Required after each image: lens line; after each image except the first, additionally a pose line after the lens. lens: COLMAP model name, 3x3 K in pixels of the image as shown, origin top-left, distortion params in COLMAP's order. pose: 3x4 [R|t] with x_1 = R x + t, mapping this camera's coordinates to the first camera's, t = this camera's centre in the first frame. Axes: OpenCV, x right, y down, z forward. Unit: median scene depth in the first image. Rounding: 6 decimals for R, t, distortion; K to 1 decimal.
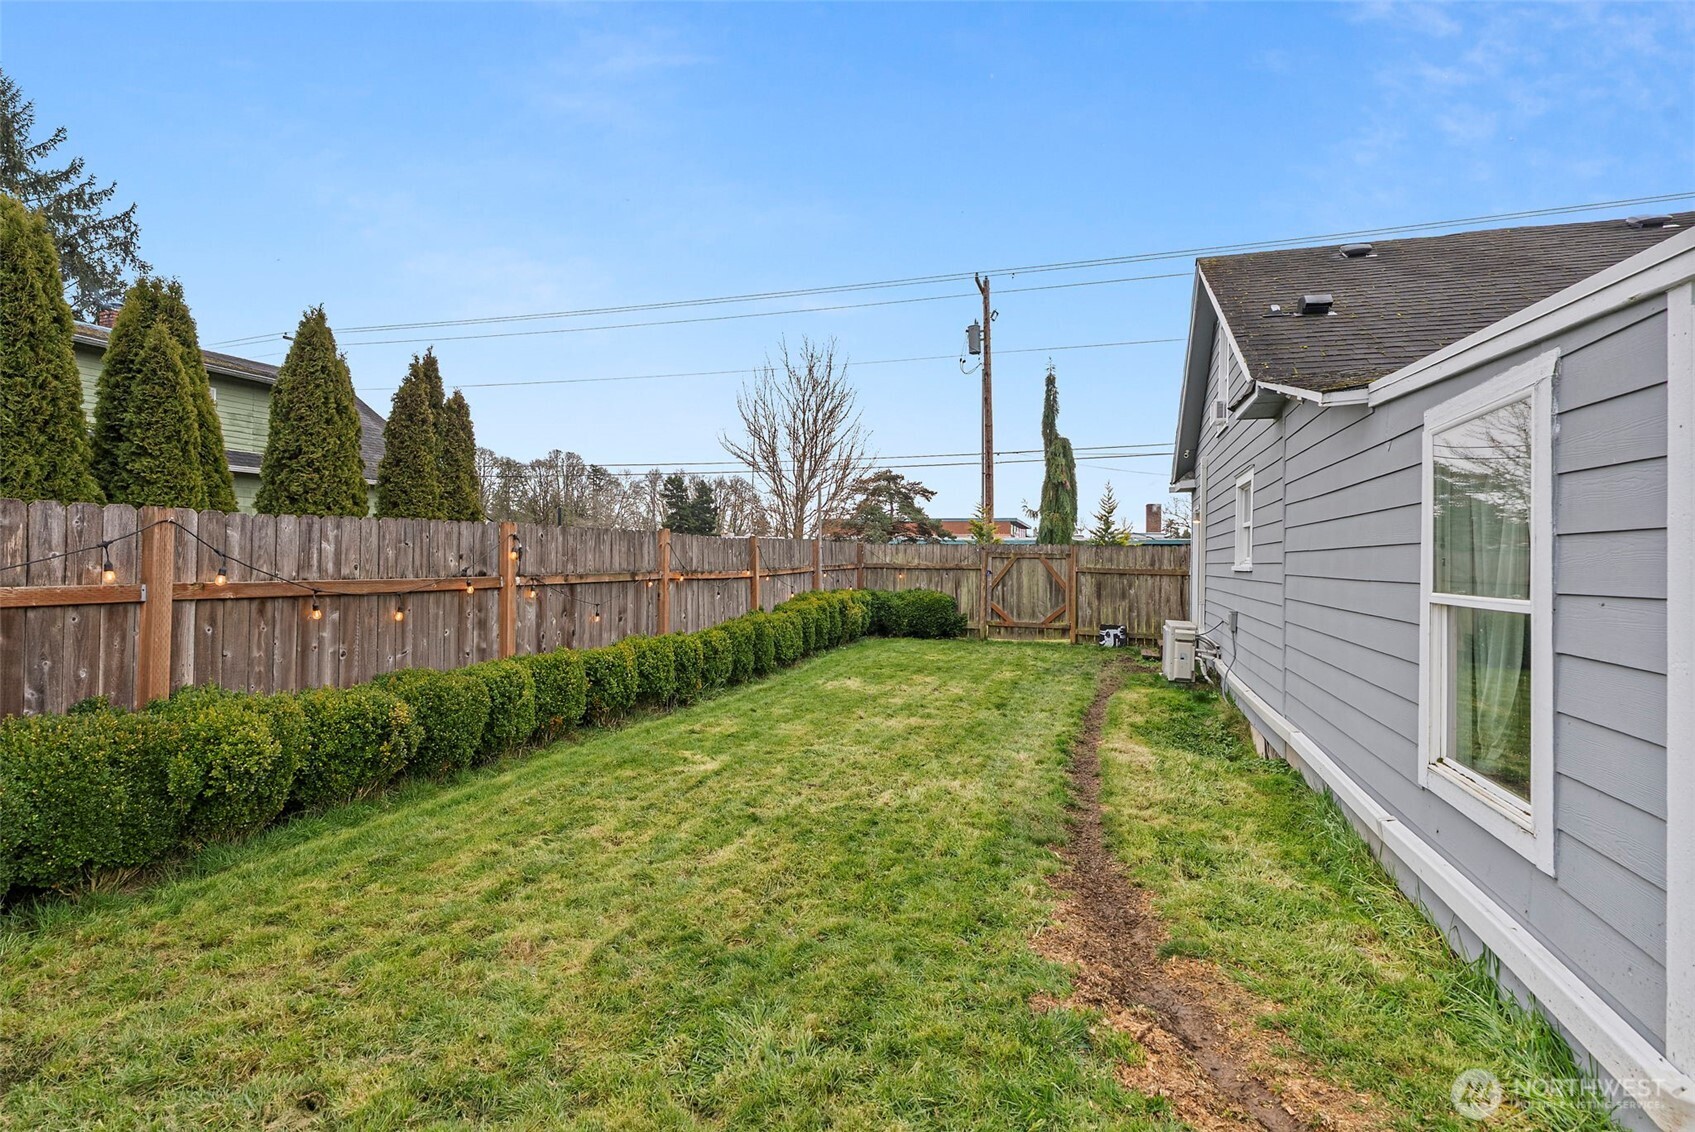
lens RADIAL K [[787.6, 0, 836.5], [0, 787.6, 537.4], [0, 0, 1]] dist [-0.004970, 0.001103]
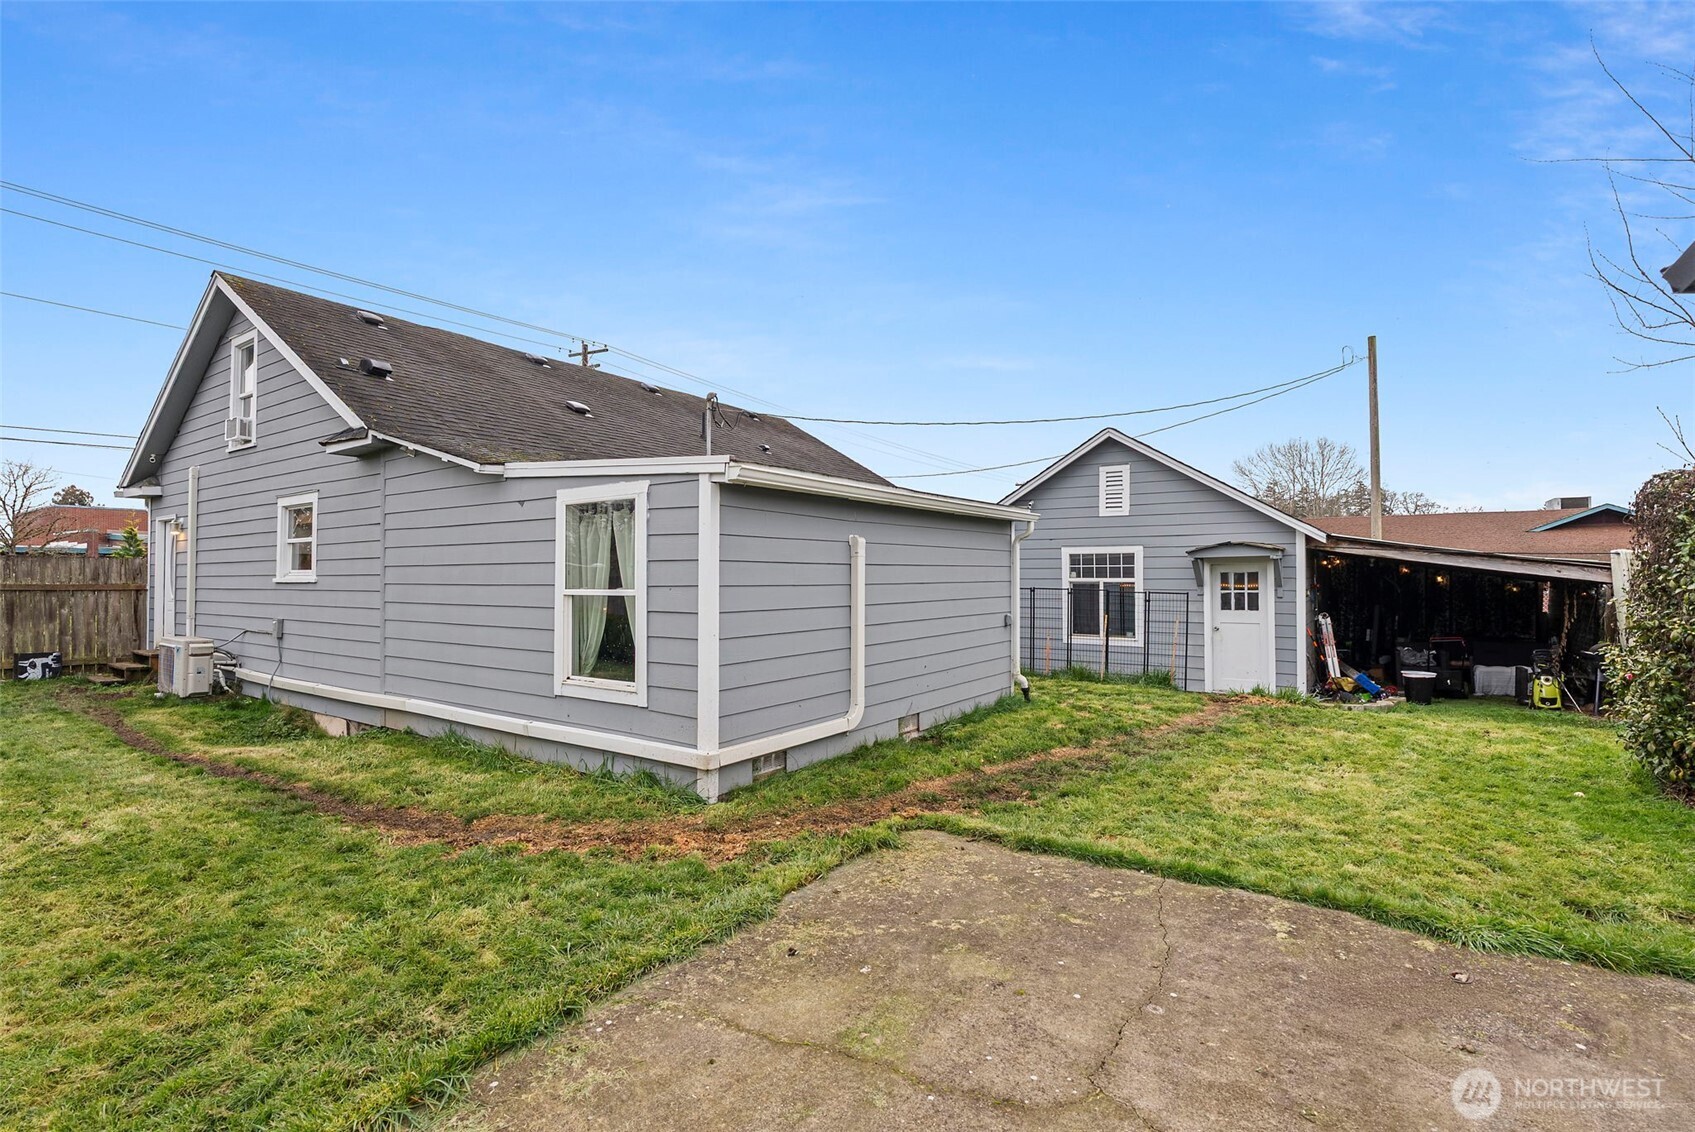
lens RADIAL K [[787.6, 0, 850.2], [0, 787.6, 565.6], [0, 0, 1]] dist [-0.004970, 0.001103]
pose [[0.266078, -0.001422, 0.963950, -0.474622], [-0.020349, 0.999768, 0.007091, -0.006950], [-0.963737, -0.021502, 0.265988, -0.080183]]
